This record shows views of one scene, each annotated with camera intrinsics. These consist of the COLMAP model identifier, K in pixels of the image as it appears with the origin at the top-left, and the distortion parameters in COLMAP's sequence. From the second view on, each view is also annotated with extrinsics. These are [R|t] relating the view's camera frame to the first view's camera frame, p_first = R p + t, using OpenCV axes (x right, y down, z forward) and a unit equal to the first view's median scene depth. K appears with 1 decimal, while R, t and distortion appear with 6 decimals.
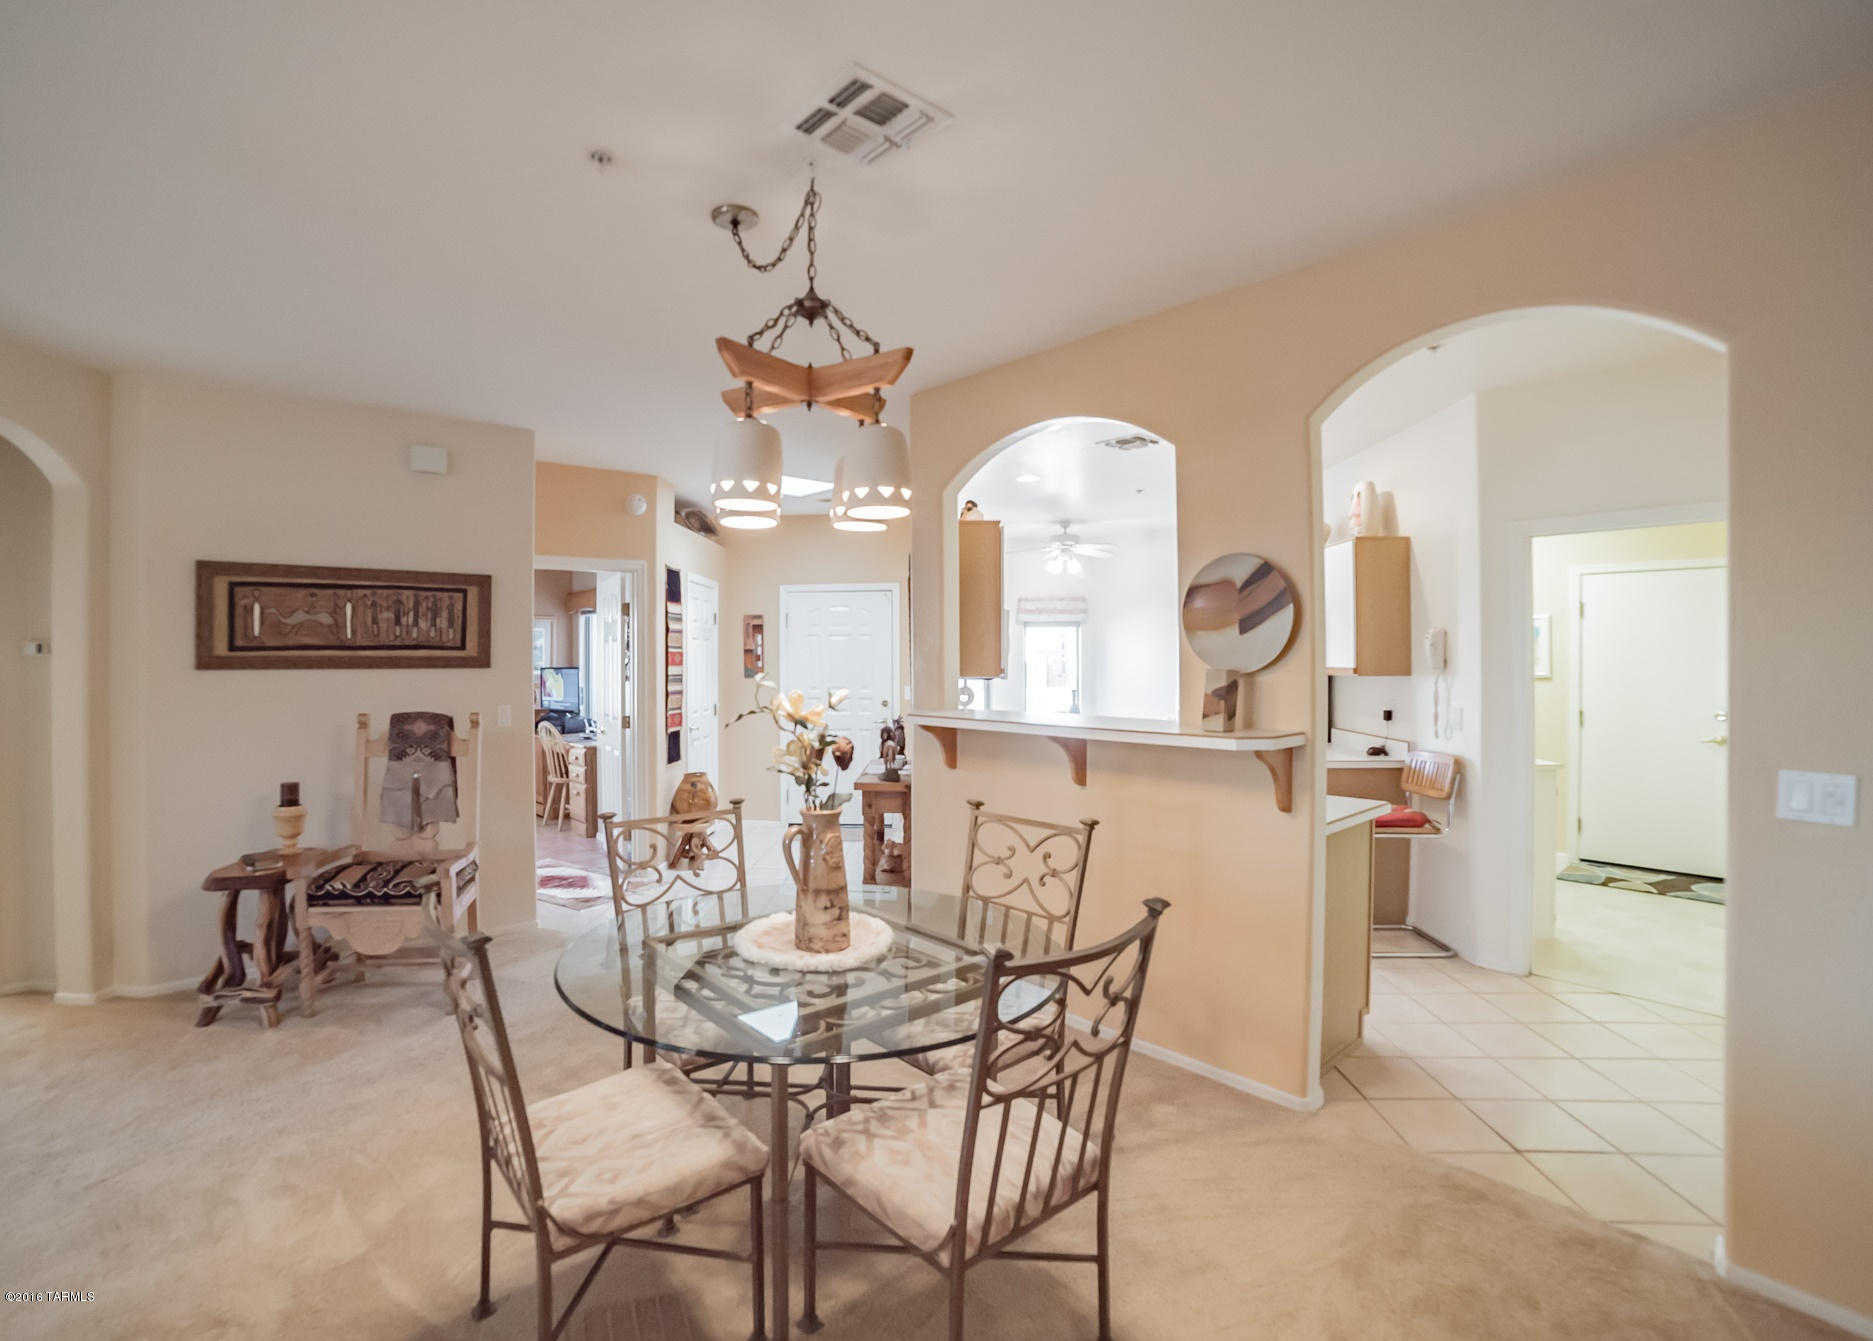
lens RADIAL K [[850.4, 0, 848.0], [0, 850.4, 651.0], [0, 0, 1]] dist [-0.052367, 0.000484]
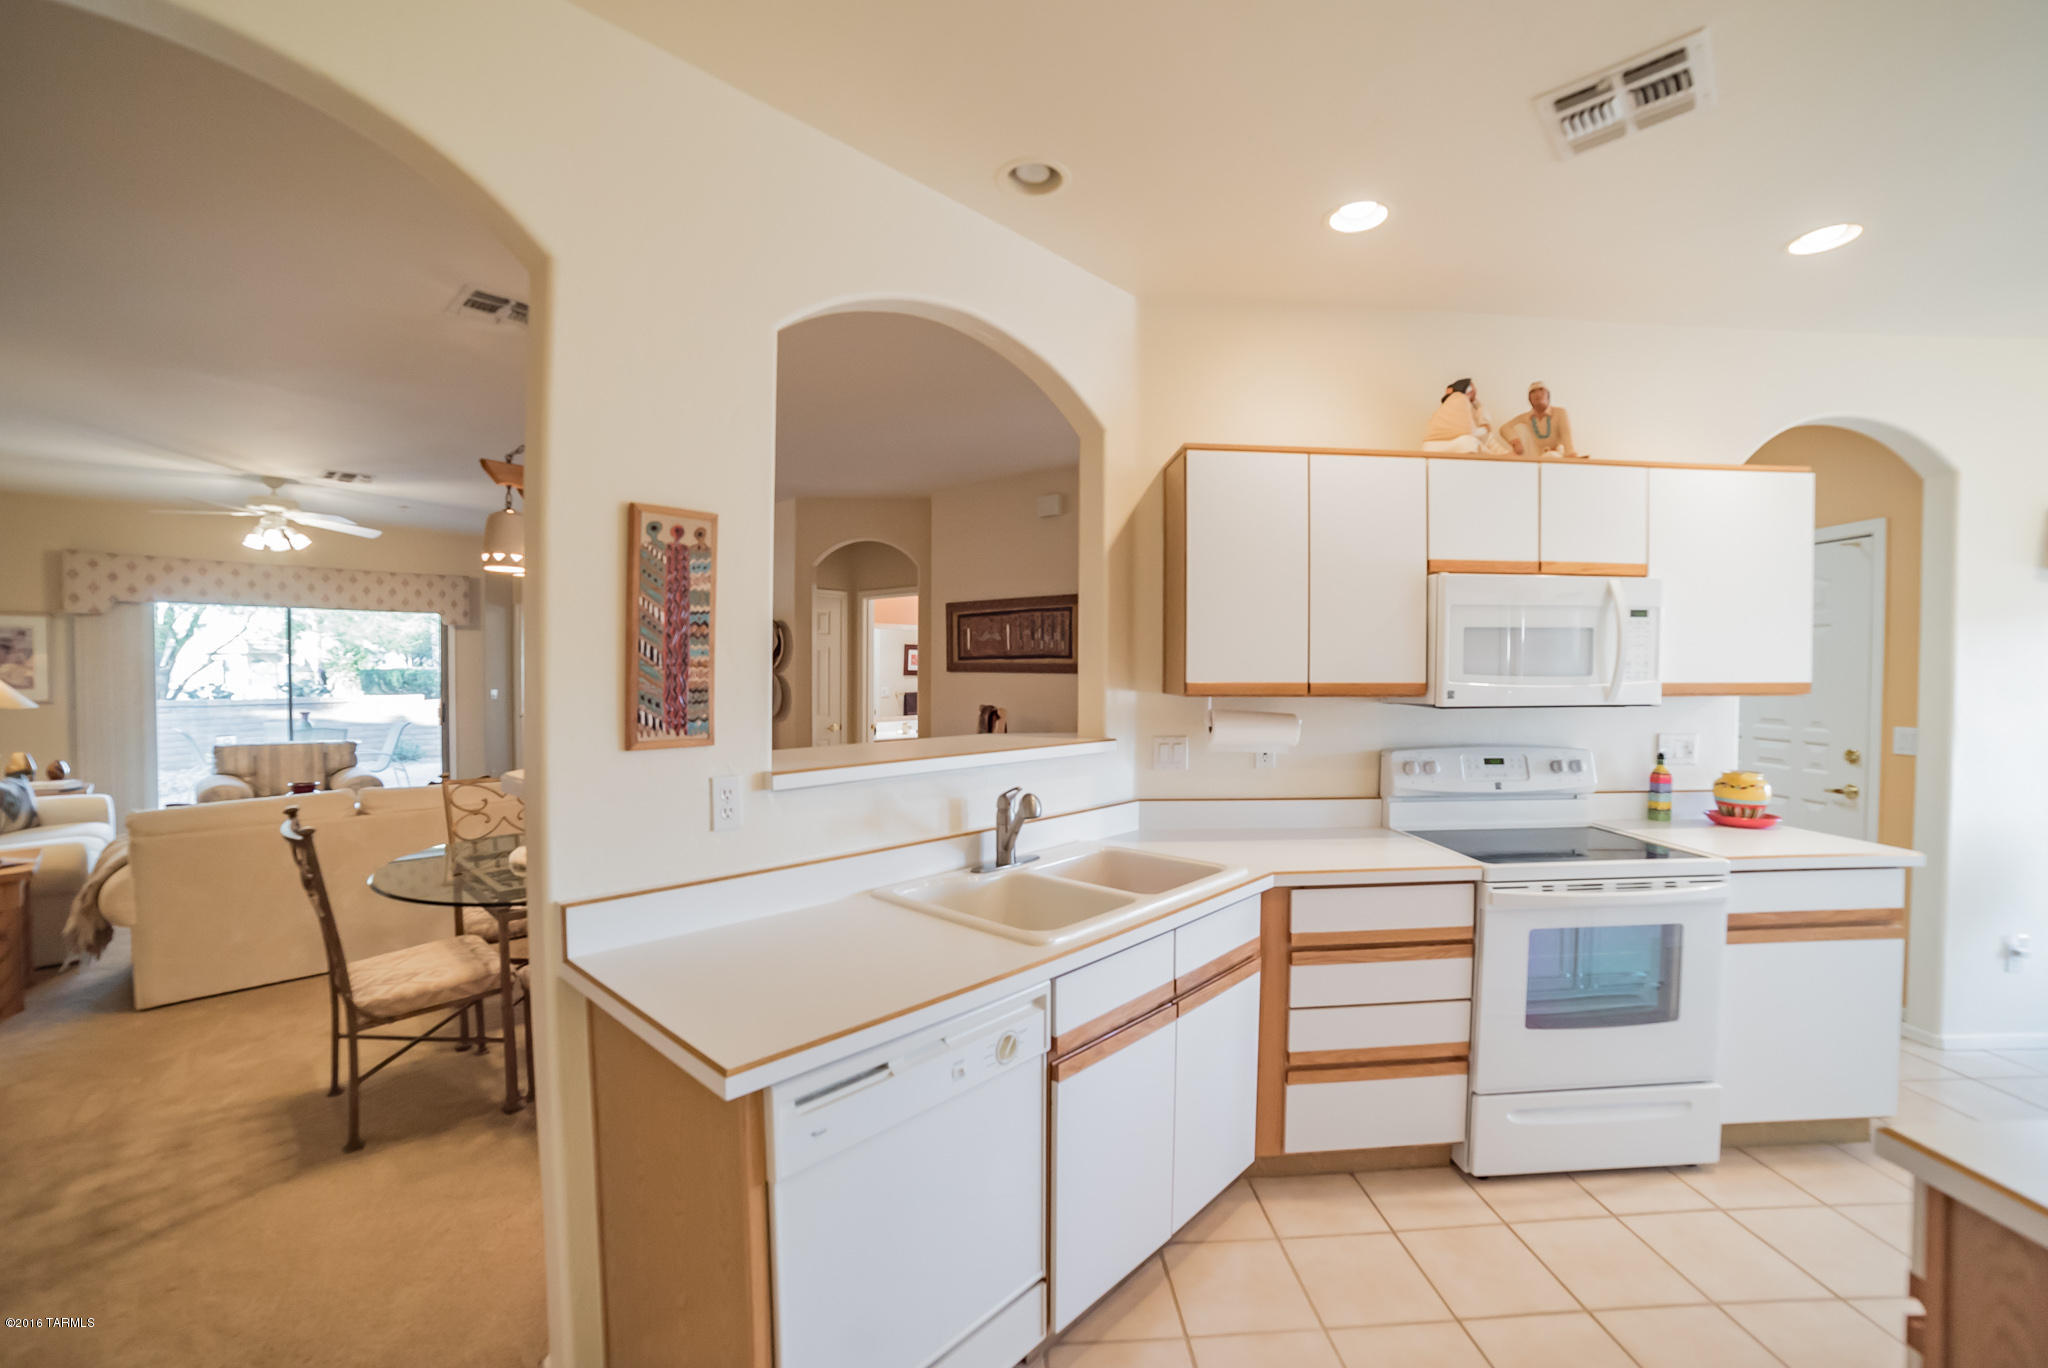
lens RADIAL K [[853.5, 0, 1026.1], [0, 853.5, 687.1], [0, 0, 1]] dist [-0.089850, 0.029332]
pose [[0.144693, 0.028462, -0.989067, 0.840888], [0.006529, 0.999537, 0.029718, 0.004153], [0.989455, -0.010758, 0.144440, 0.866832]]
